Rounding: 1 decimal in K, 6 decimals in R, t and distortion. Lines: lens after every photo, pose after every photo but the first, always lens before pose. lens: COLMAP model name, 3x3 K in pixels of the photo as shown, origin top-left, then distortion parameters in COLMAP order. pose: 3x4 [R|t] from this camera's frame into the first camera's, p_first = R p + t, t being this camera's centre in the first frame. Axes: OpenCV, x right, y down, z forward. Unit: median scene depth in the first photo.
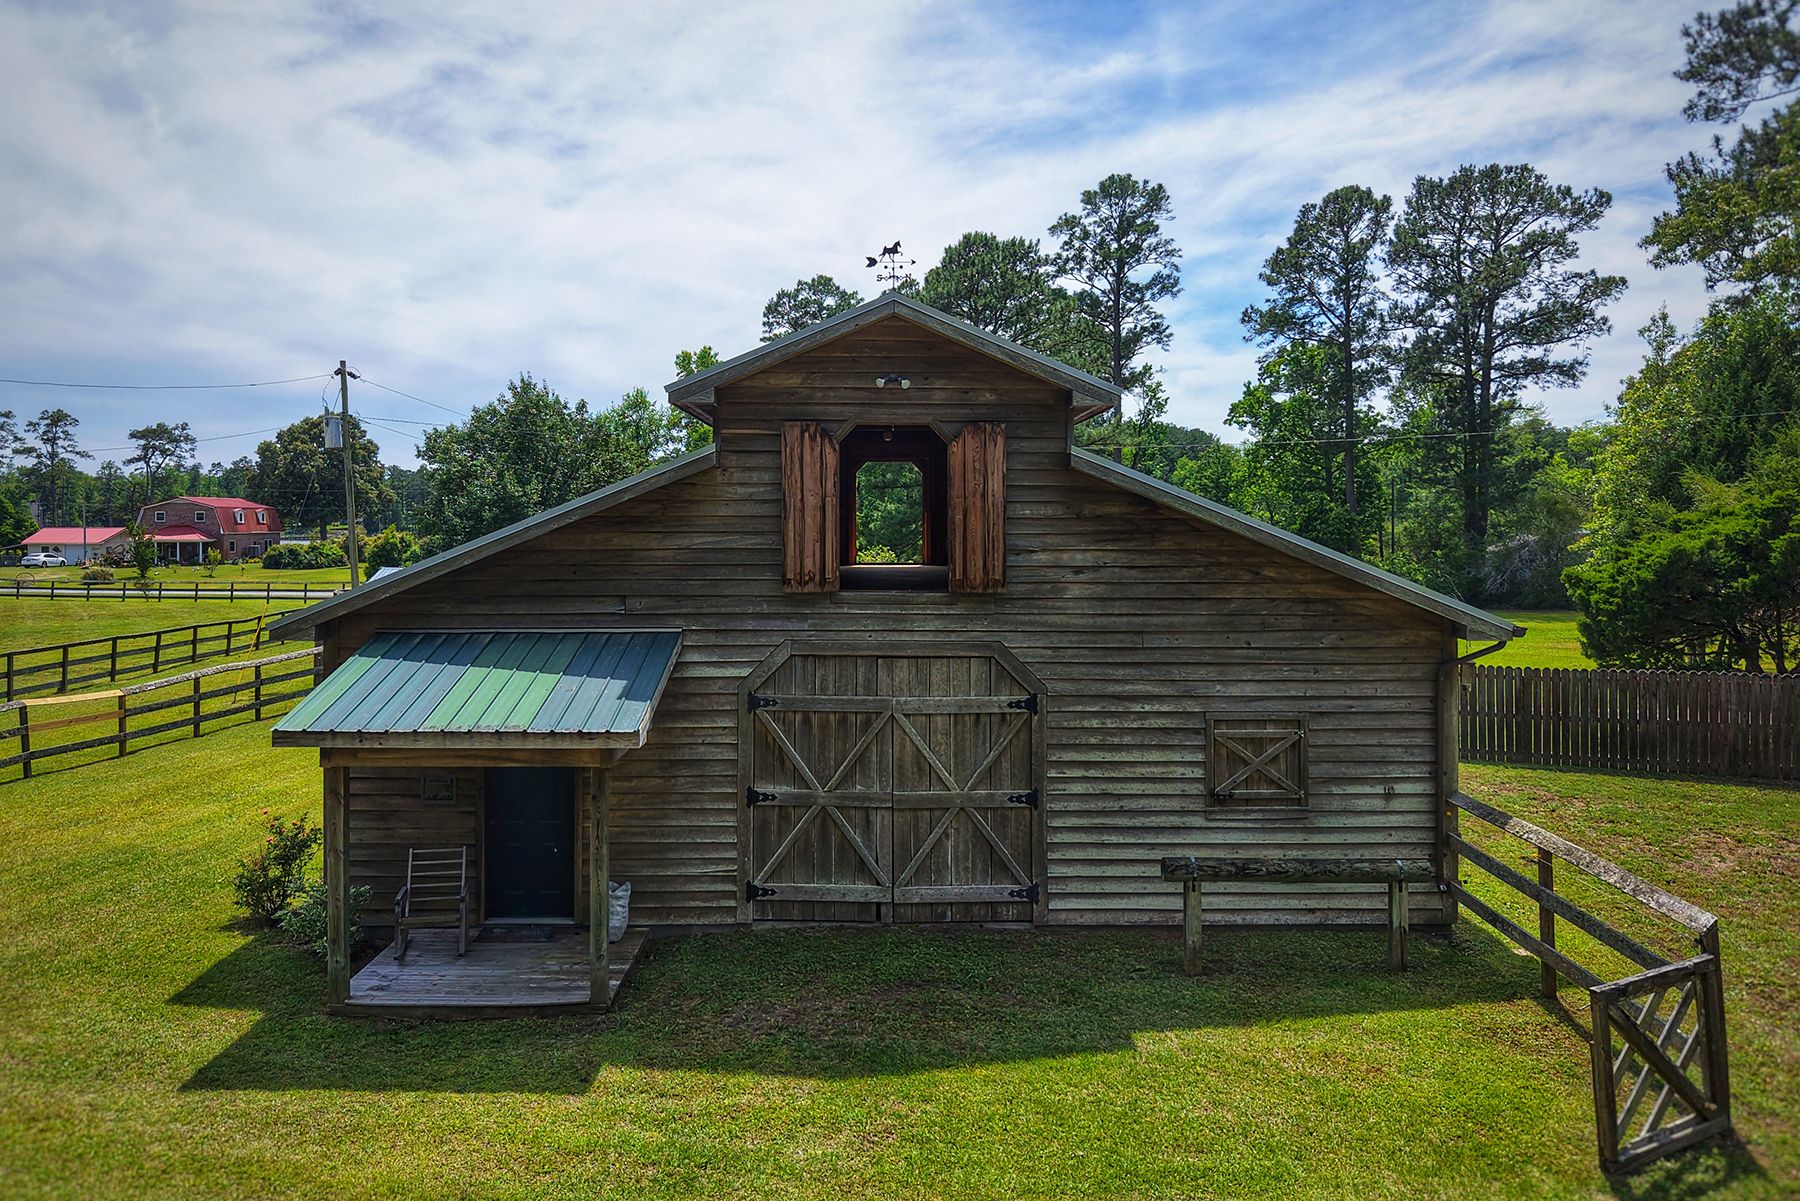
lens RADIAL K [[1377.6, 0, 890.7], [0, 1377.6, 507.5], [0, 0, 1]] dist [0.002716, -0.020955]
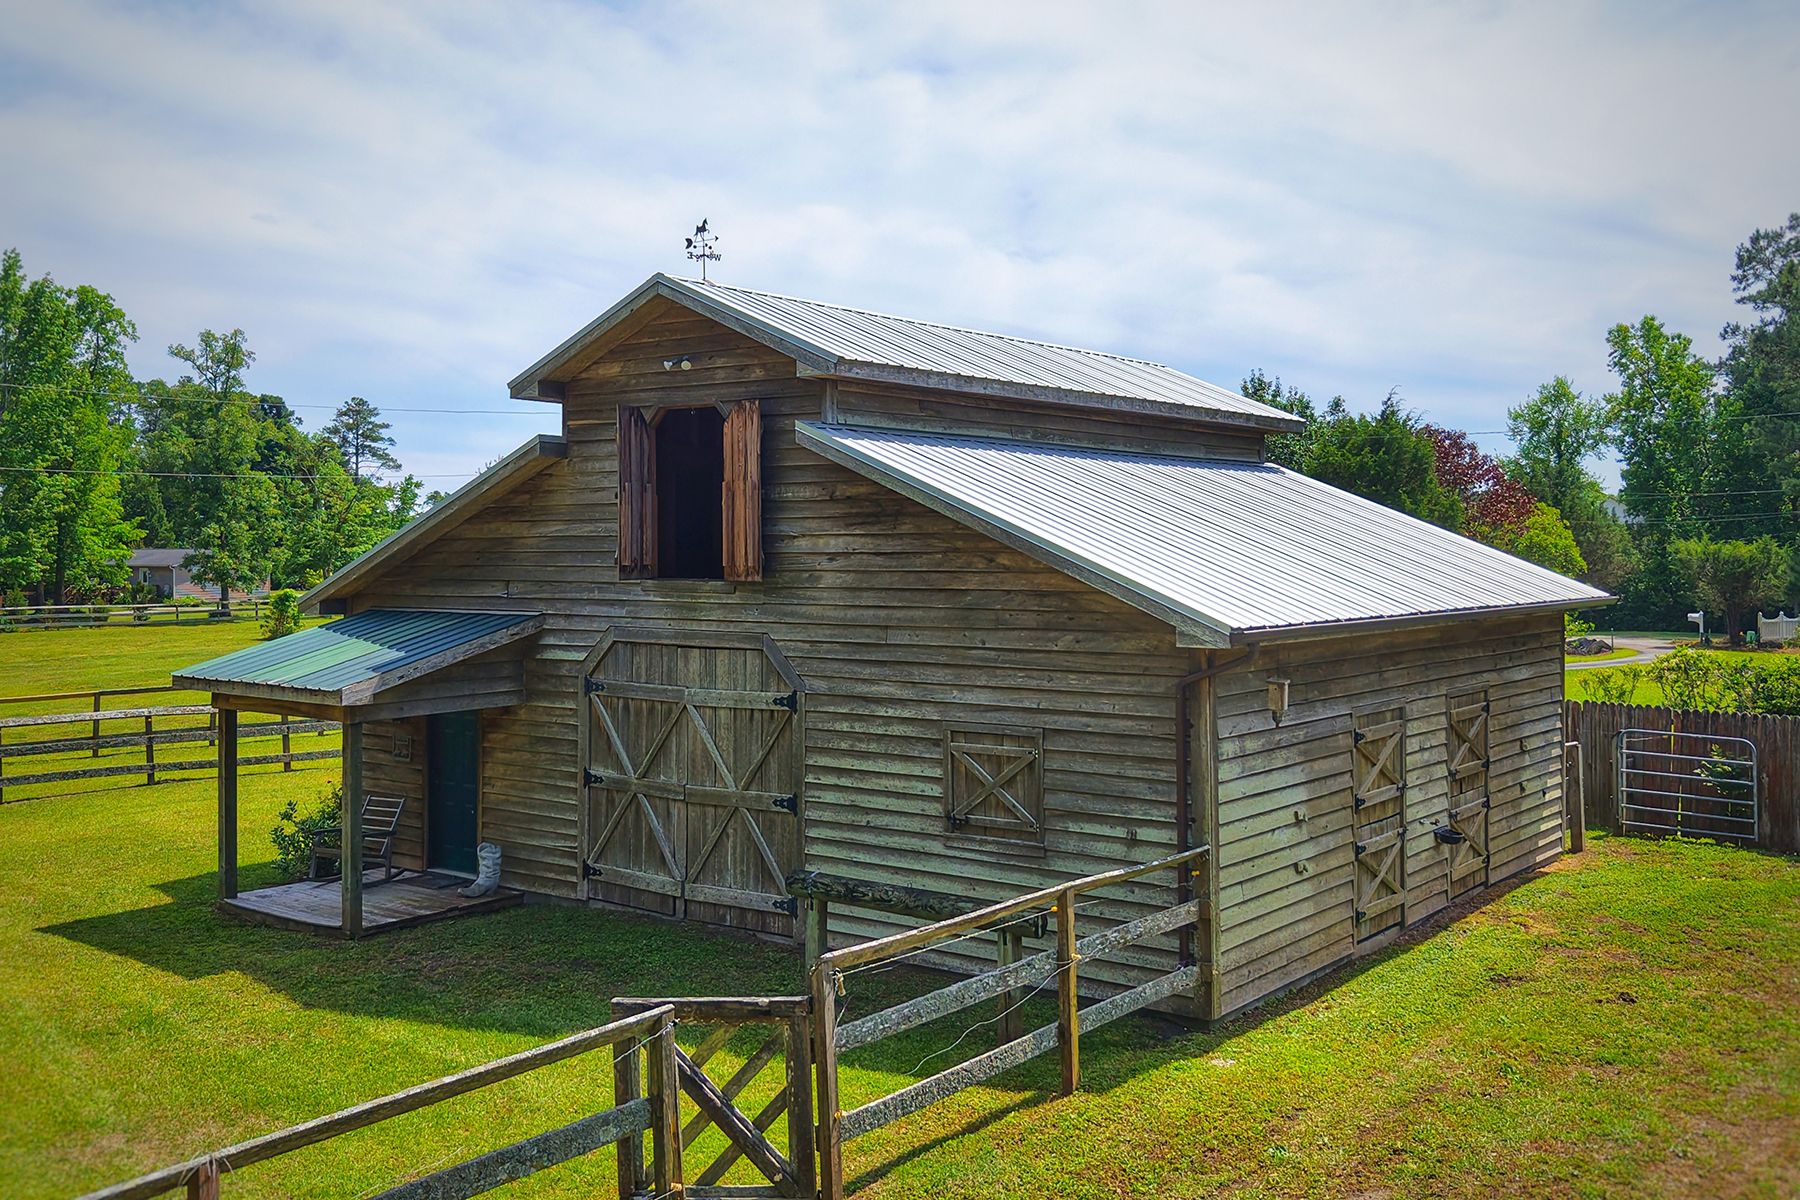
lens RADIAL K [[1667.6, 0, 926.9], [0, 1667.6, 526.4], [0, 0, 1]] dist [0.009266, 0.000000]
pose [[0.794248, -0.011060, -0.607492, 0.855638], [0.007406, 0.999936, -0.008522, 0.035249], [0.607548, 0.002269, 0.794280, 0.164759]]
